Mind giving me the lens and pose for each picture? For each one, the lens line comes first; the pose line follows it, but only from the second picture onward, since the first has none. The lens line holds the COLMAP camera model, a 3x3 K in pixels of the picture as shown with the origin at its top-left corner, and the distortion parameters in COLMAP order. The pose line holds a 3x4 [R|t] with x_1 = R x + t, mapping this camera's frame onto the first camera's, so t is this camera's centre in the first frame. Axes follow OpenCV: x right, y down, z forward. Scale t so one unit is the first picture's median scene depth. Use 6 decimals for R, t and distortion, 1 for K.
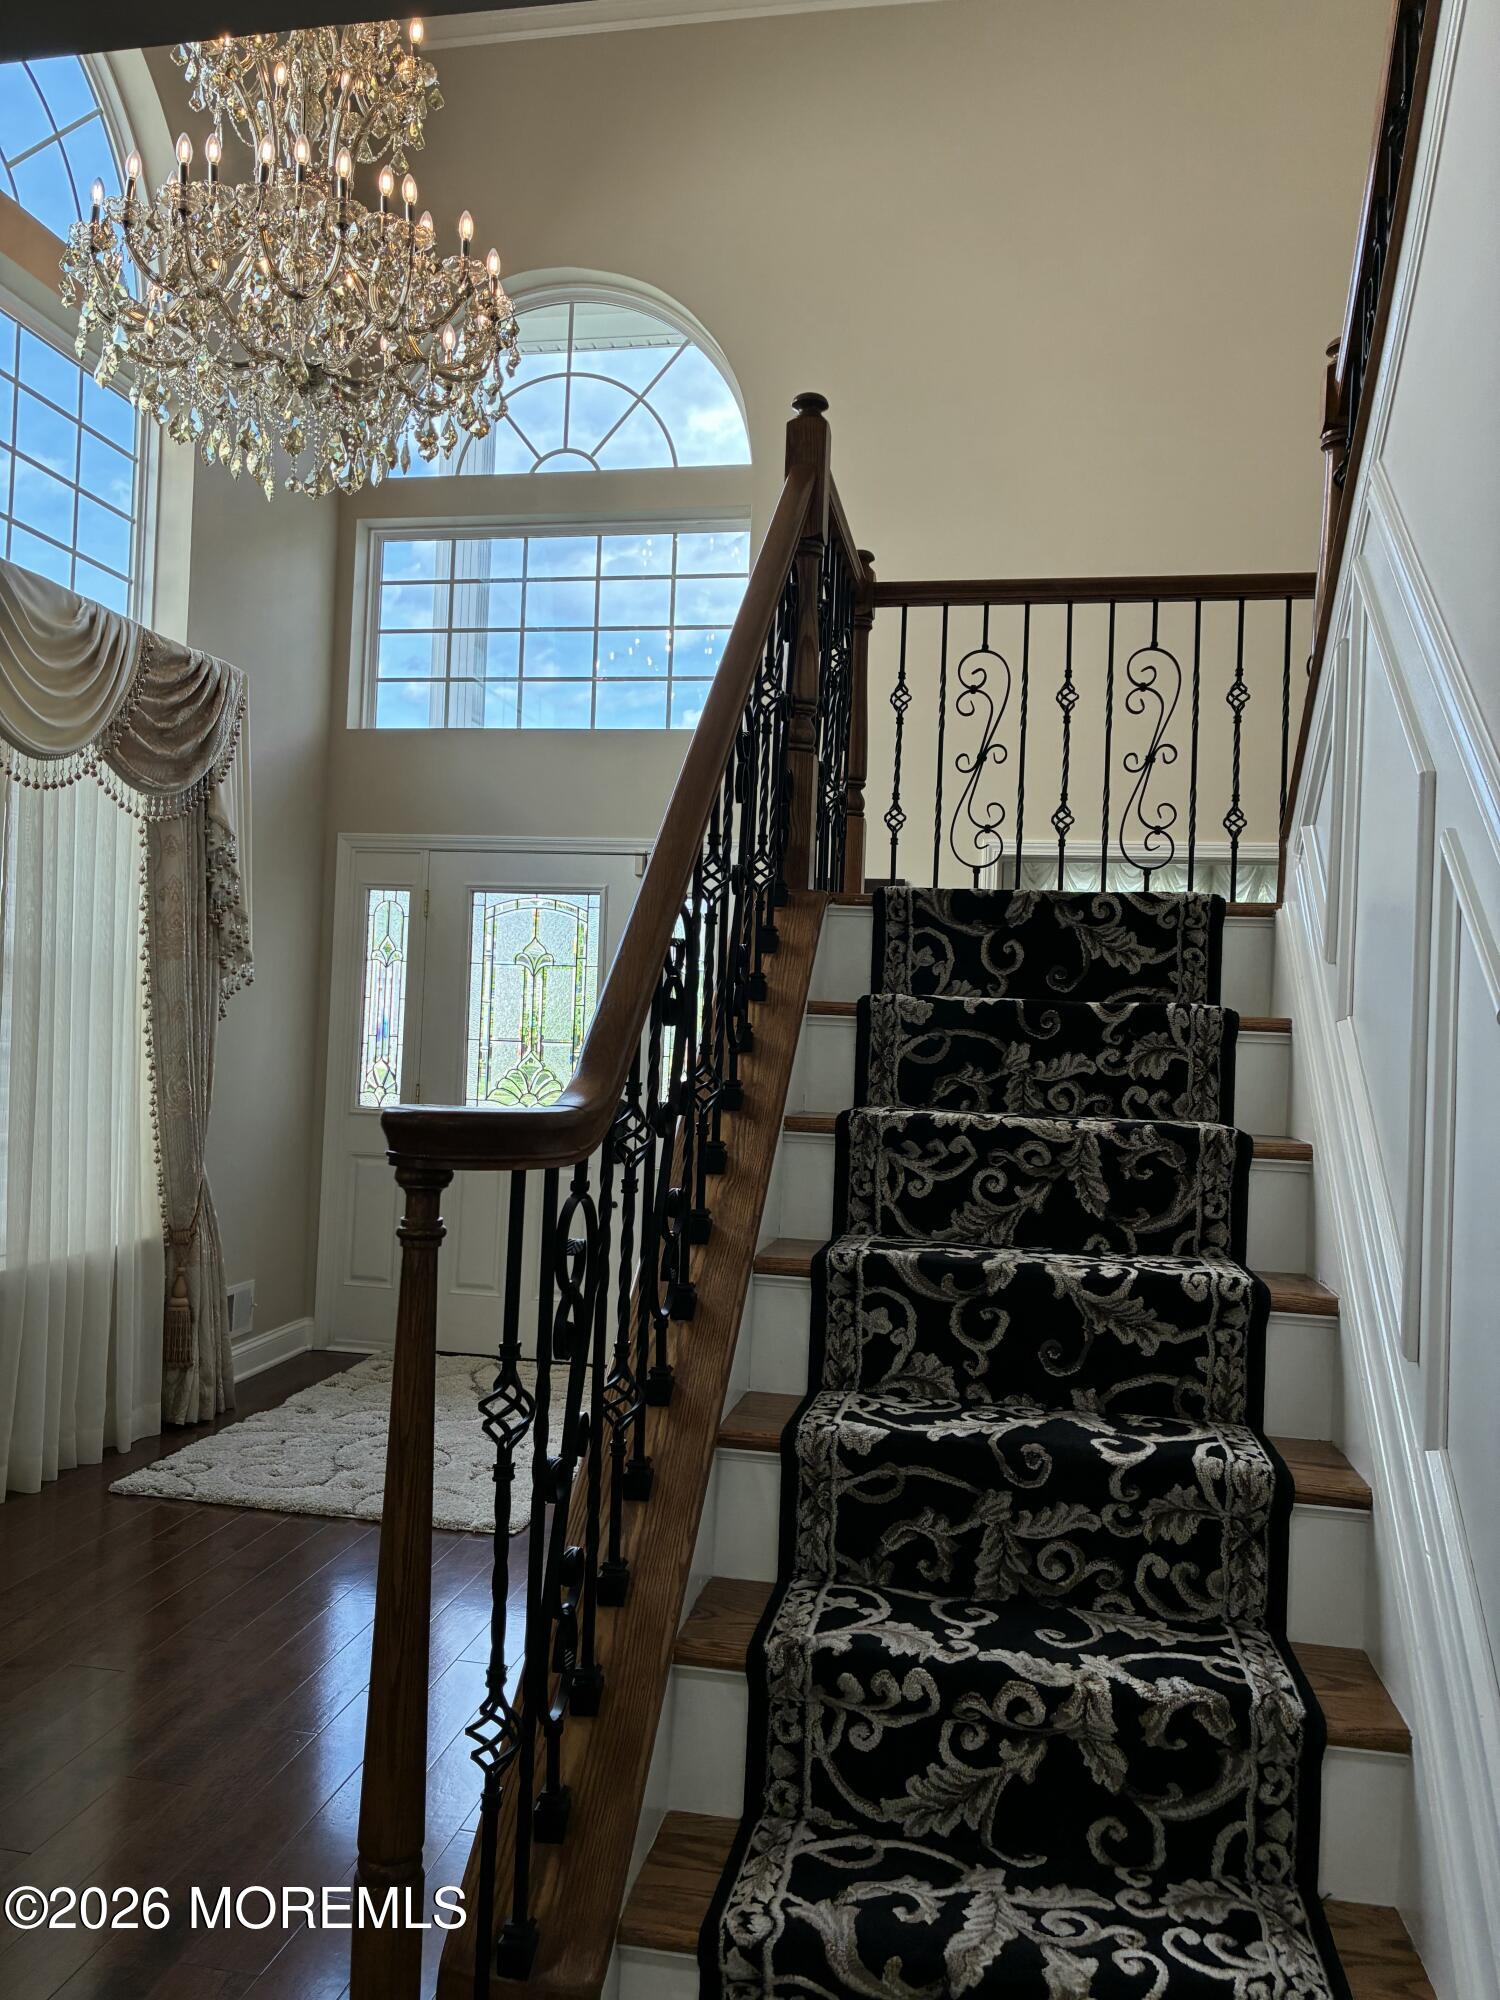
lens RADIAL K [[1523.8, 0, 736.4], [0, 1523.8, 987.0], [0, 0, 1]] dist [0.039457, -0.052813]
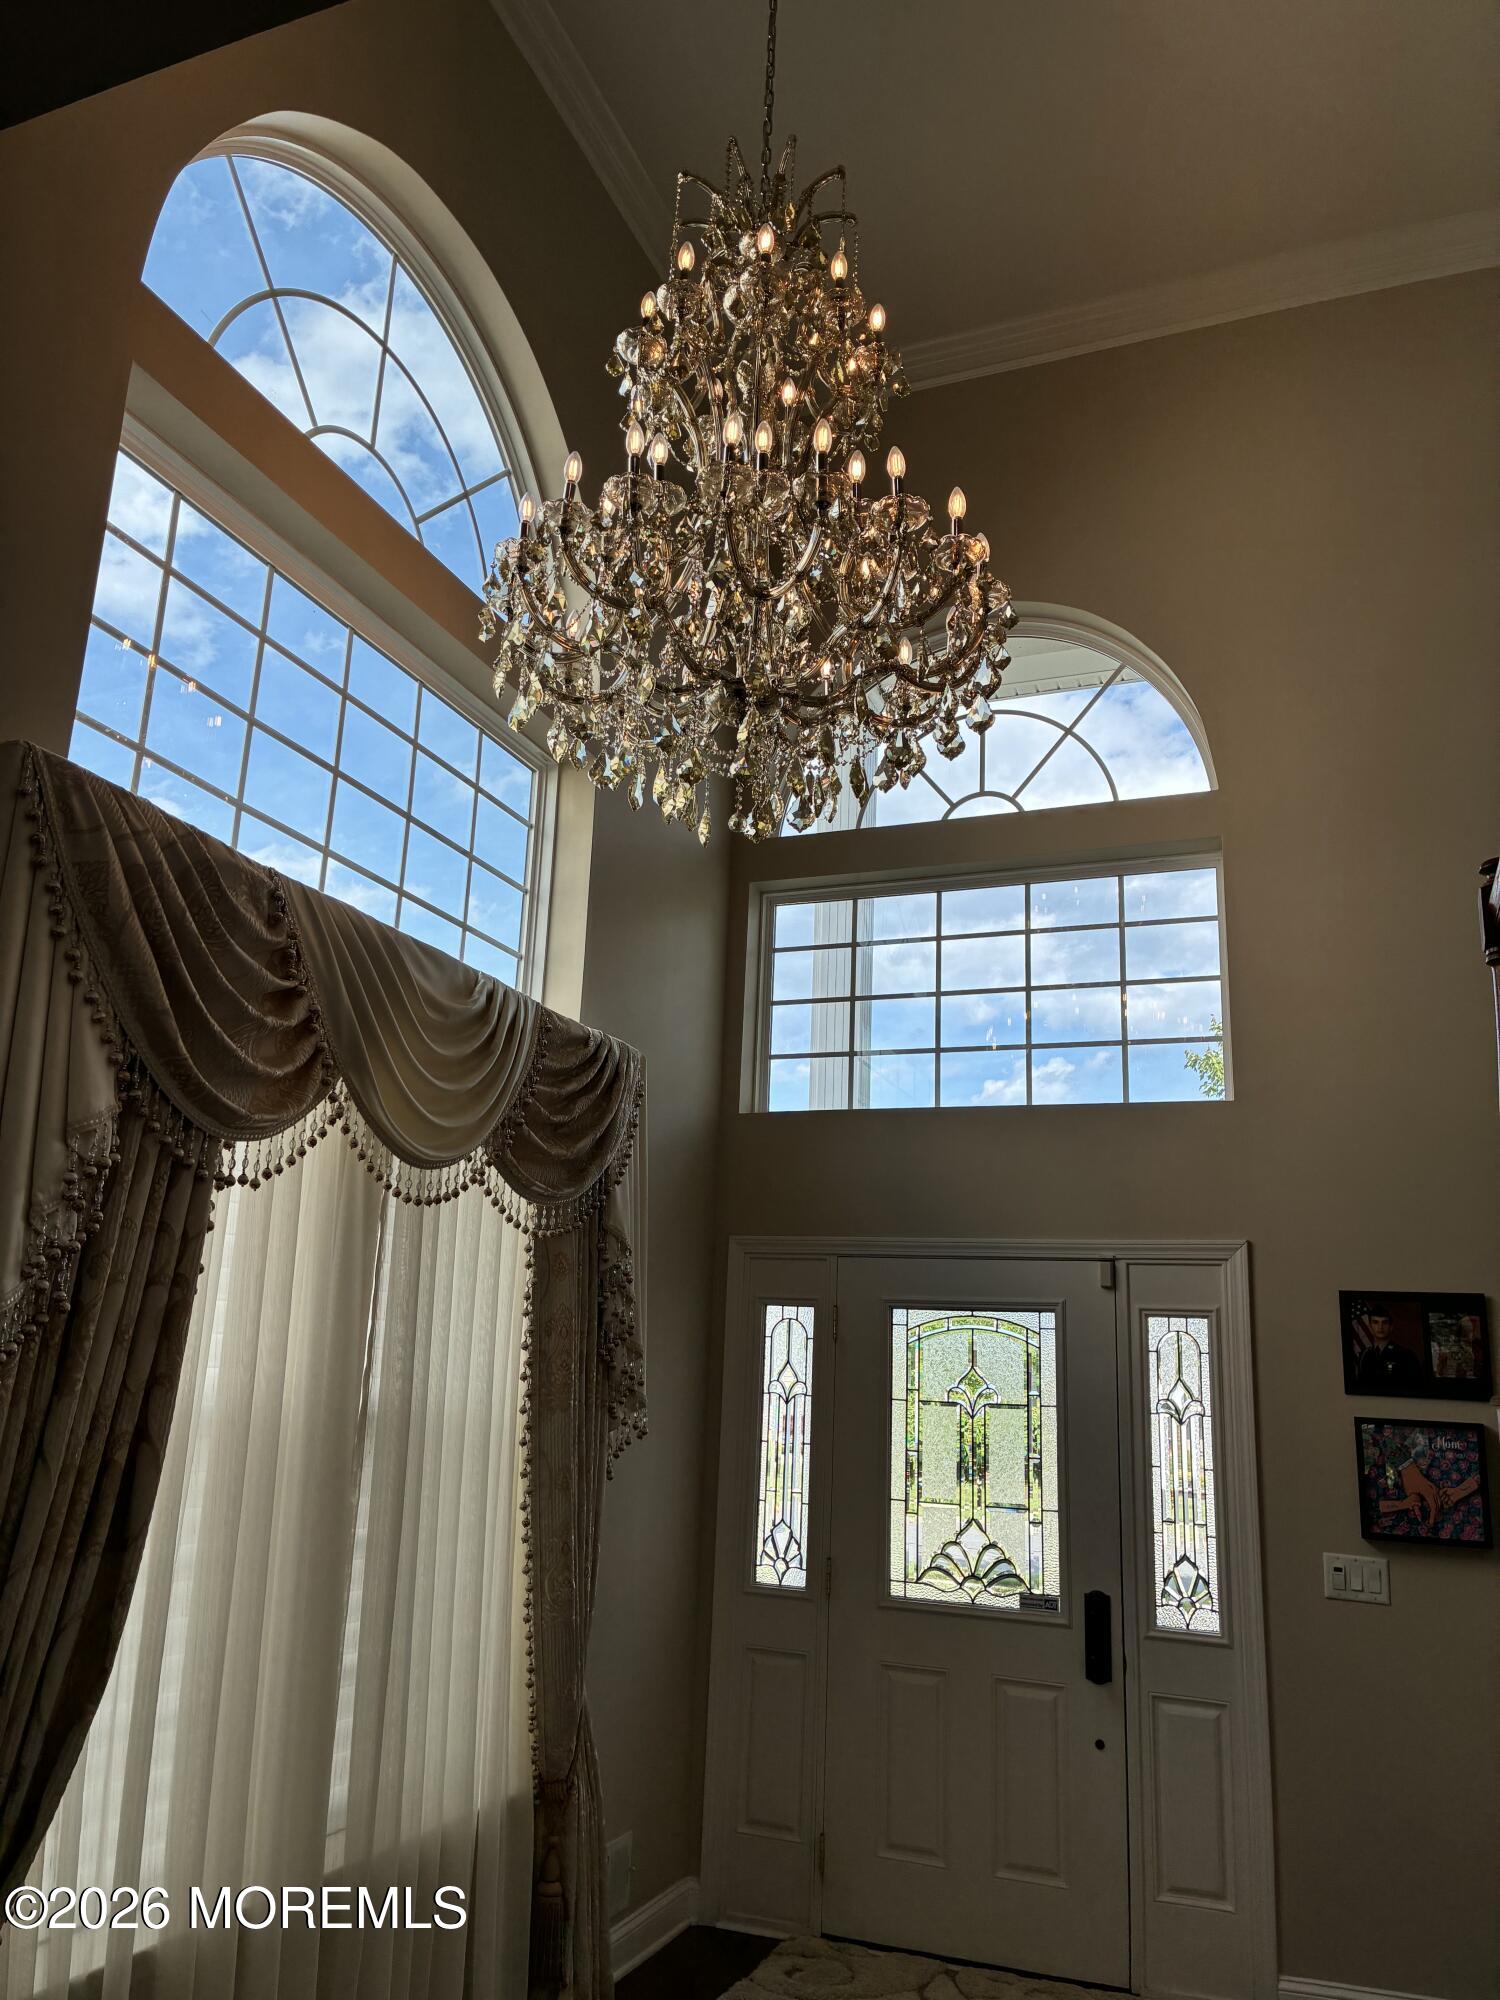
lens RADIAL K [[1523.8, 0, 746.1], [0, 1523.8, 994.0], [0, 0, 1]] dist [0.039457, -0.052813]
pose [[0.982895, -0.043019, -0.179070, -0.121311], [-0.000028, 0.972300, -0.233736, -0.043215], [0.184165, 0.229743, 0.955668, 0.211274]]
